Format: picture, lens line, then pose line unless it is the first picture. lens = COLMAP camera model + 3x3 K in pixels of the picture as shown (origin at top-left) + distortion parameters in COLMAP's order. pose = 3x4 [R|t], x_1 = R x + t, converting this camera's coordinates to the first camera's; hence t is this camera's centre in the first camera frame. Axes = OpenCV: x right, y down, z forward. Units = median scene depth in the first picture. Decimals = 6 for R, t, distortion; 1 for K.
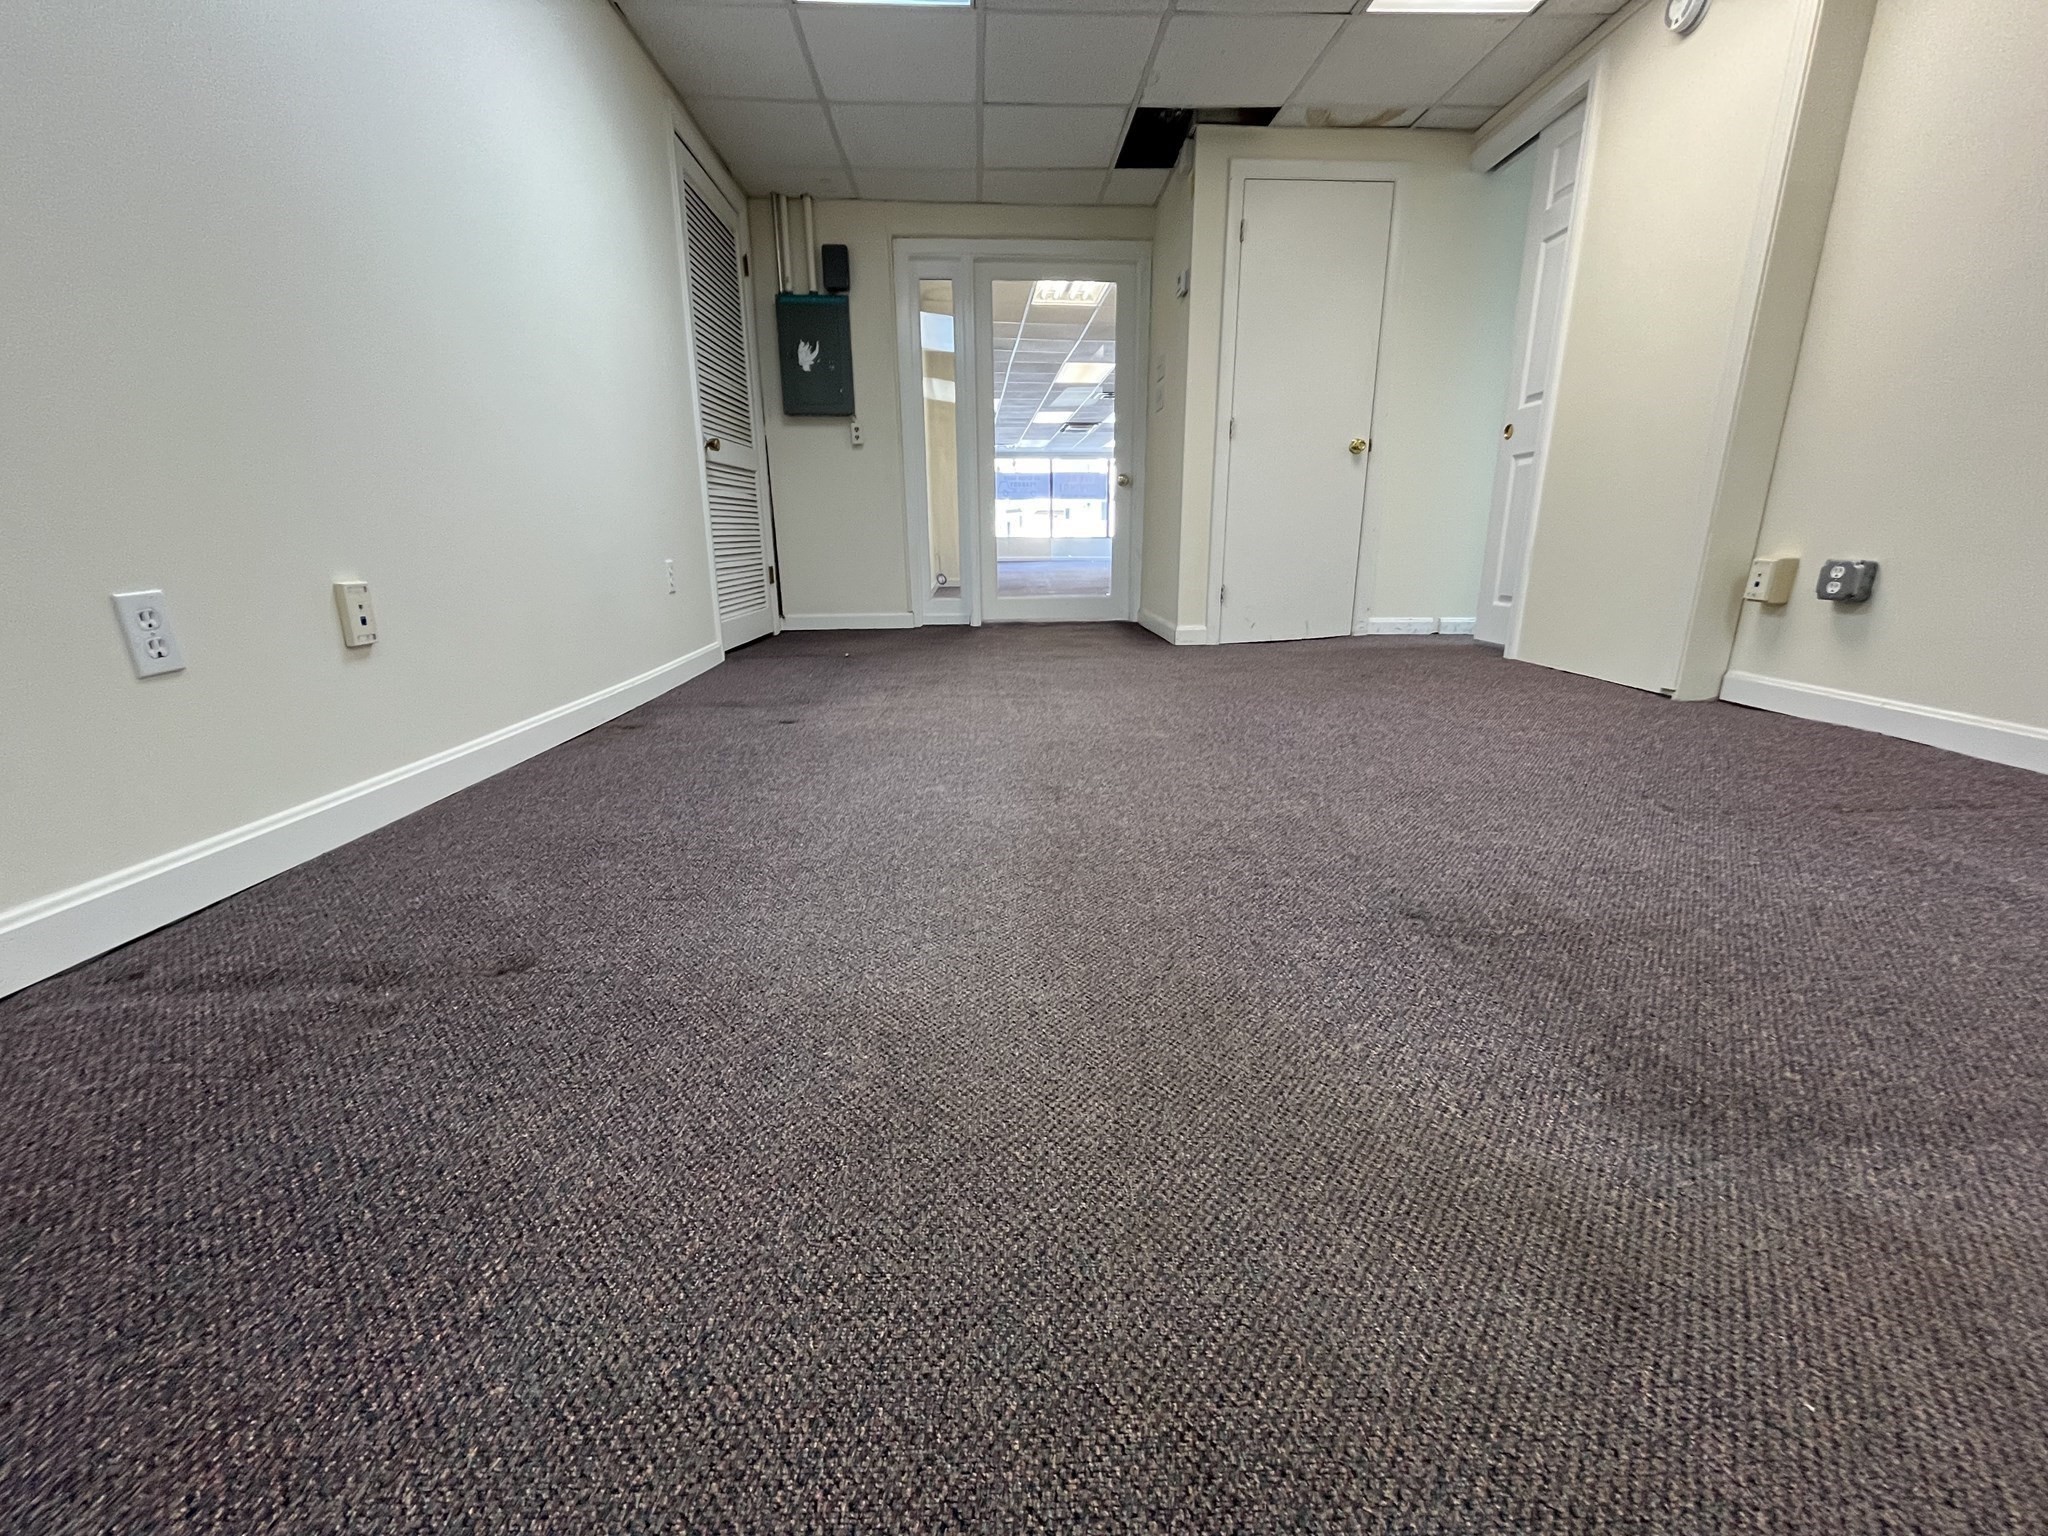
lens RADIAL K [[837.5, 0, 1033.3], [0, 837.5, 769.9], [0, 0, 1]] dist [0.002164, -0.000104]
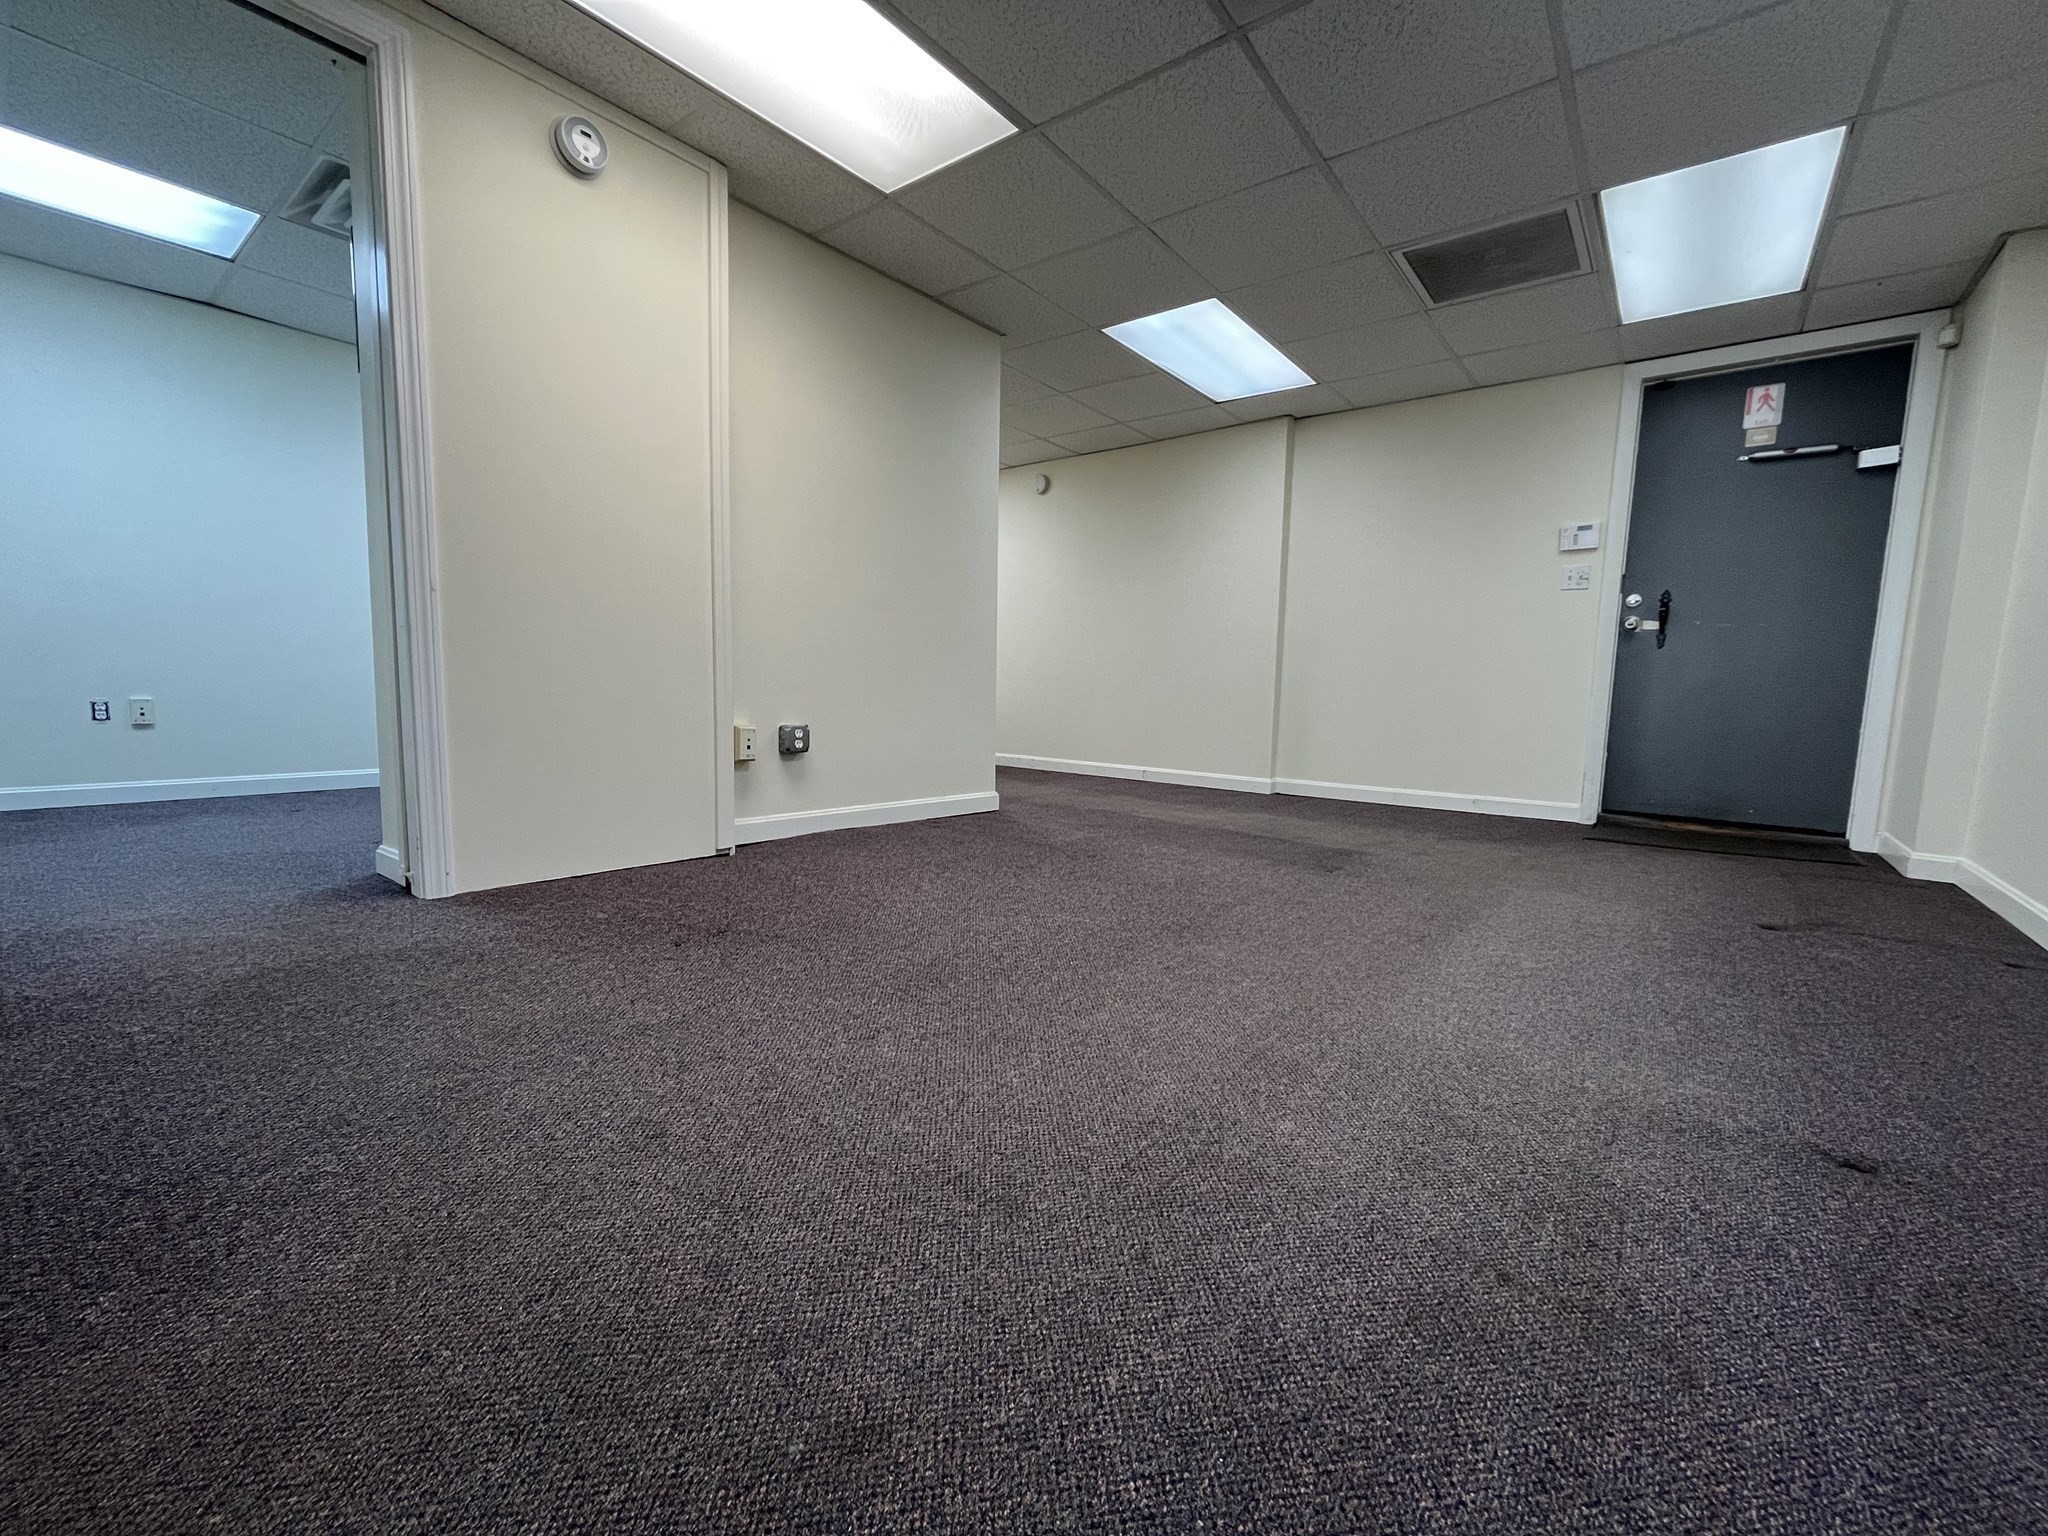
lens RADIAL K [[837.5, 0, 1033.3], [0, 837.5, 769.9], [0, 0, 1]] dist [0.002164, -0.000104]
pose [[-0.753962, -0.085128, 0.651379, -0.237010], [0.152985, 0.941551, 0.300128, -0.483817], [-0.638856, 0.325937, -0.696871, 1.564669]]
